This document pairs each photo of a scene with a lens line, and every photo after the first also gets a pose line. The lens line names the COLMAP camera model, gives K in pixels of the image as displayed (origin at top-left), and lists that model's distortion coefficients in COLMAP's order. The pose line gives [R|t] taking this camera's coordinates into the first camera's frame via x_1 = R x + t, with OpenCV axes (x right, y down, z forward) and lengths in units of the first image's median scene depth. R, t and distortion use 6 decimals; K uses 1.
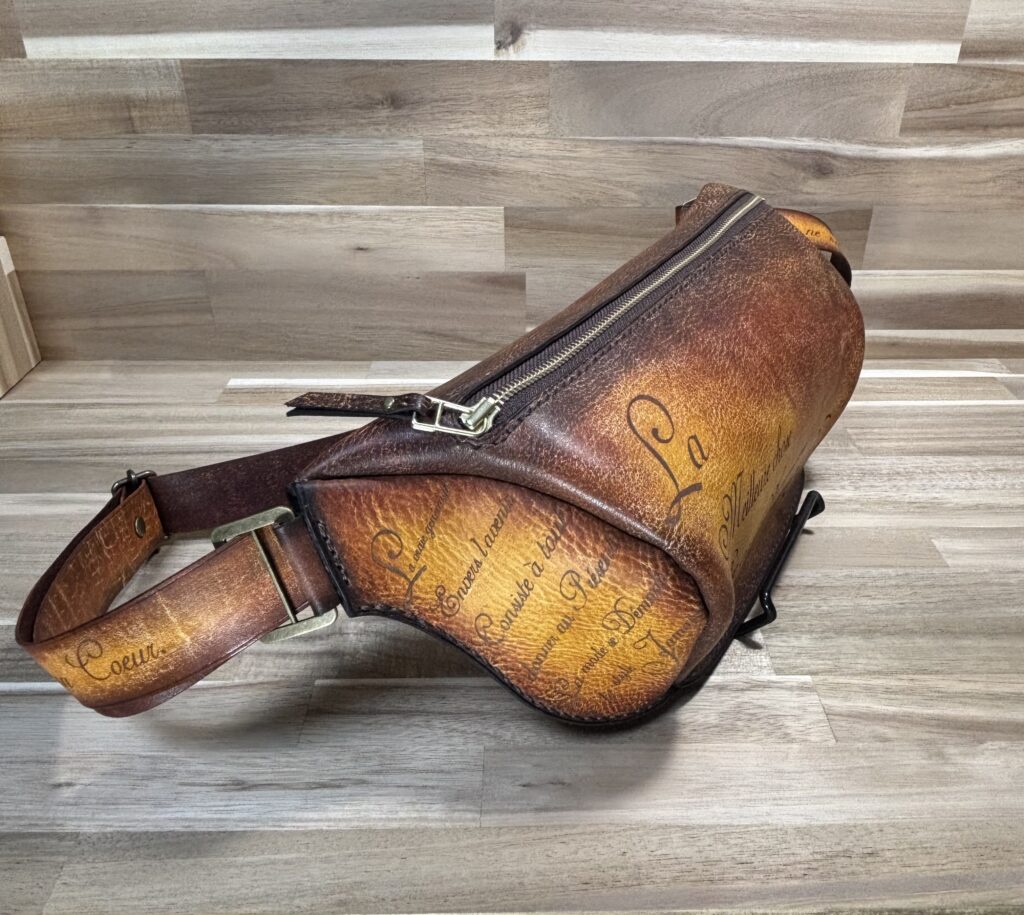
lens RADIAL K [[837.9, 0, 538.1], [0, 837.9, 491.7], [0, 0, 1]] dist [0.040349, -0.068563]
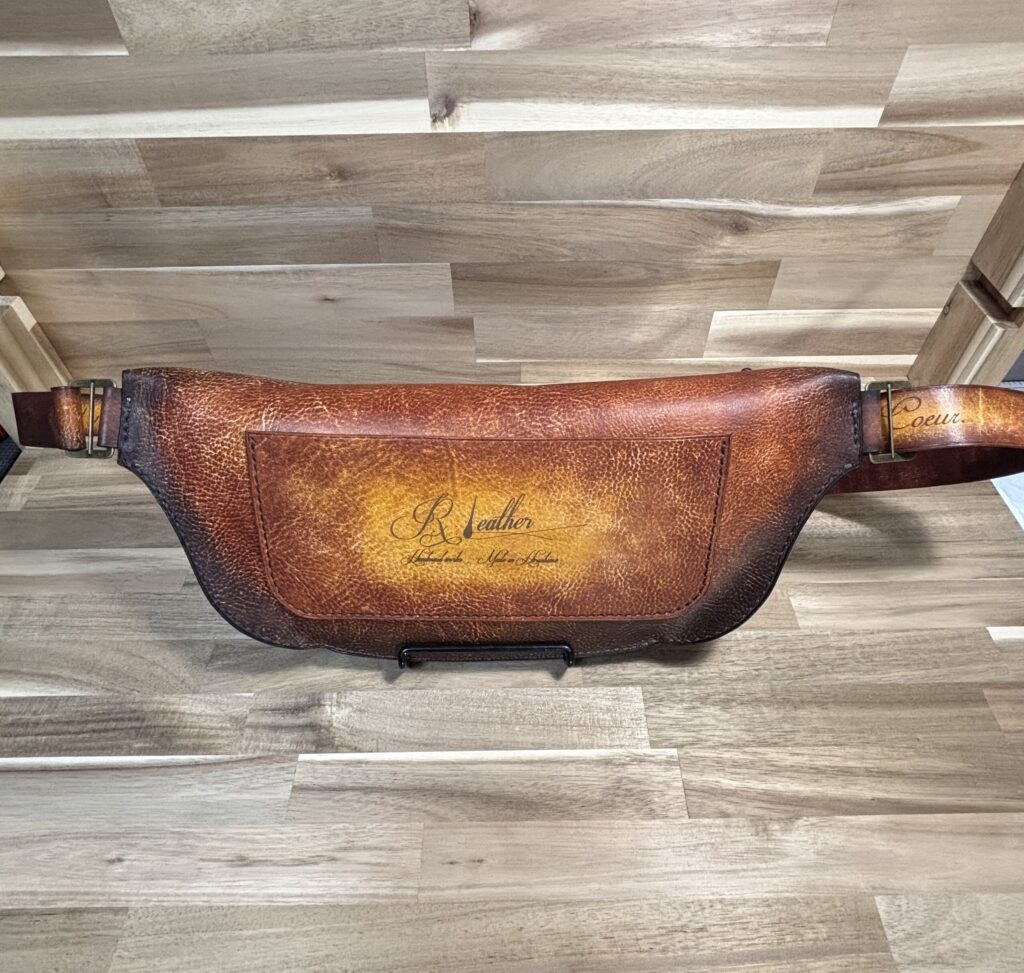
lens RADIAL K [[610.2, 0, 513.7], [0, 610.2, 516.4], [0, 0, 1]] dist [-0.007786, -0.002963]
pose [[0.999850, -0.005016, -0.016593, 0.060931], [0.009711, 0.954987, 0.296489, -0.280758], [0.014359, -0.296606, 0.954892, 0.139700]]
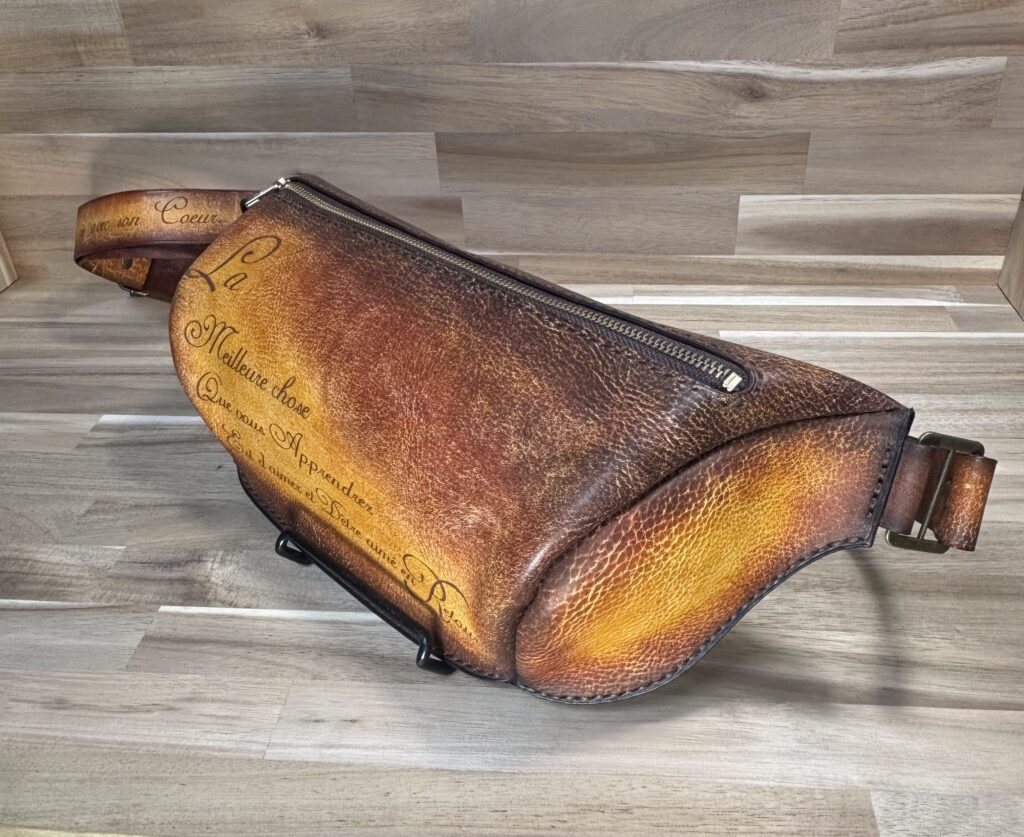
lens RADIAL K [[837.4, 0, 544.6], [0, 837.4, 411.8], [0, 0, 1]] dist [0.030663, -0.053785]
pose [[0.995337, 0.024557, -0.093278, 0.211323], [-0.021296, 0.999132, 0.035806, -0.047253], [0.094076, -0.033653, 0.994996, -0.001642]]
